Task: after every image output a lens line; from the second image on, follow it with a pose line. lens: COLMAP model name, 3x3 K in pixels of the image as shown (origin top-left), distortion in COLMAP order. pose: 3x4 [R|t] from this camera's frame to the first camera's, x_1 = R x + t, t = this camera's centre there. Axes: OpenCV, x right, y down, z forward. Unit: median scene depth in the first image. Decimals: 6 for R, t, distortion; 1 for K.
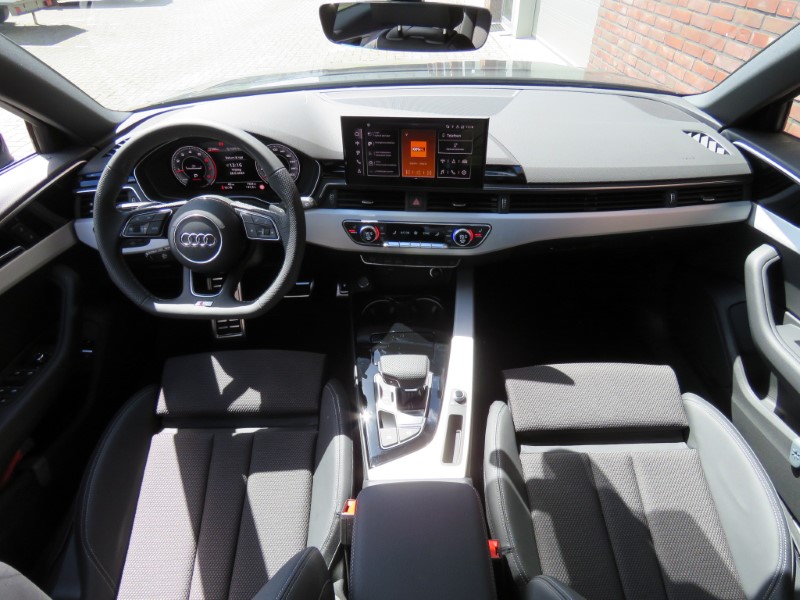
lens RADIAL K [[506.1, 0, 417.7], [0, 506.1, 304.7], [0, 0, 1]] dist [-0.003186, 0.005359]
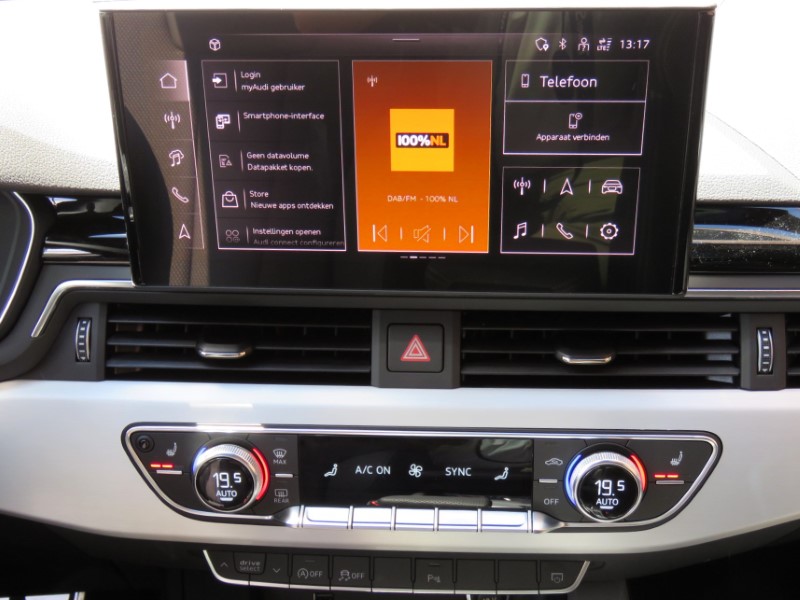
lens RADIAL K [[876.4, 0, 400.8], [0, 876.4, 300.6], [0, 0, 1]] dist [-0.006540, 0.000000]
pose [[0.999433, -0.014055, -0.030610, 0.003120], [0.006848, 0.974584, -0.223916, -0.130685], [0.032979, 0.223579, 0.974128, 0.575931]]
